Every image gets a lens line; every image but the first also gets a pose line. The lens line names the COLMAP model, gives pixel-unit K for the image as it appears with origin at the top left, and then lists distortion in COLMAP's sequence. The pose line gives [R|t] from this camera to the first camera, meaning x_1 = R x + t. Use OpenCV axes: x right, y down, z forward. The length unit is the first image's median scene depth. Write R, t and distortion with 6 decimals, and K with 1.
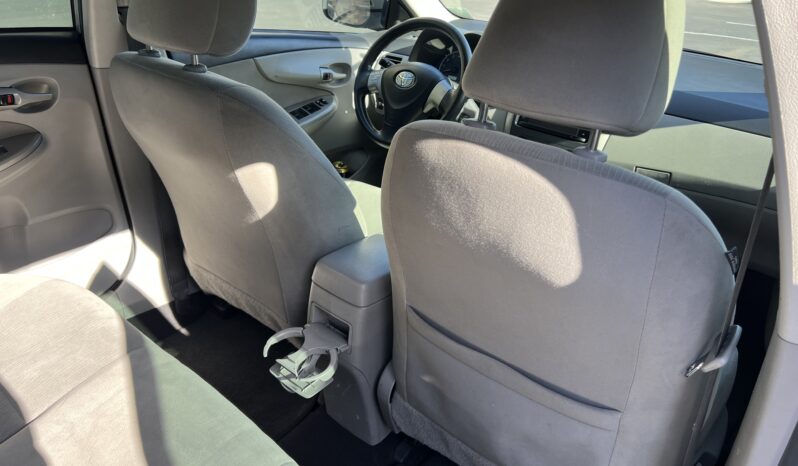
lens RADIAL K [[640.3, 0, 416.5], [0, 640.3, 230.7], [0, 0, 1]] dist [0.125559, -0.158620]
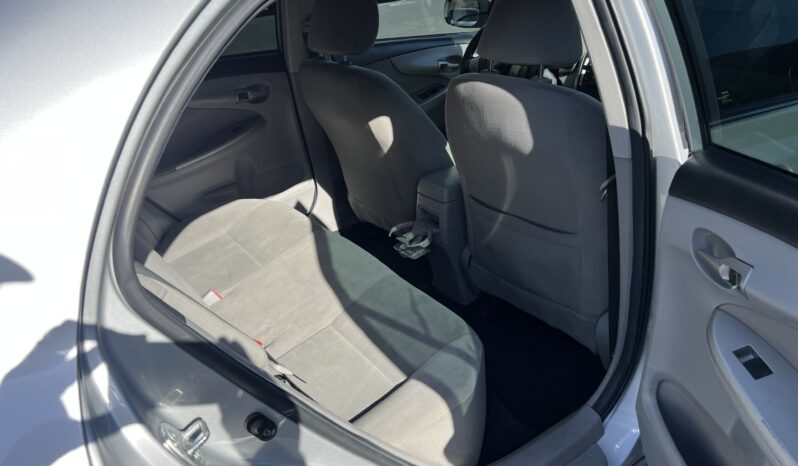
lens RADIAL K [[614.8, 0, 399.0], [0, 614.8, 233.0], [0, 0, 1]] dist [0.081974, -0.132966]
pose [[0.959323, -0.025058, -0.281198, 0.191713], [0.026916, 0.999634, 0.002745, 0.155040], [0.281026, -0.010202, 0.959646, -0.408511]]
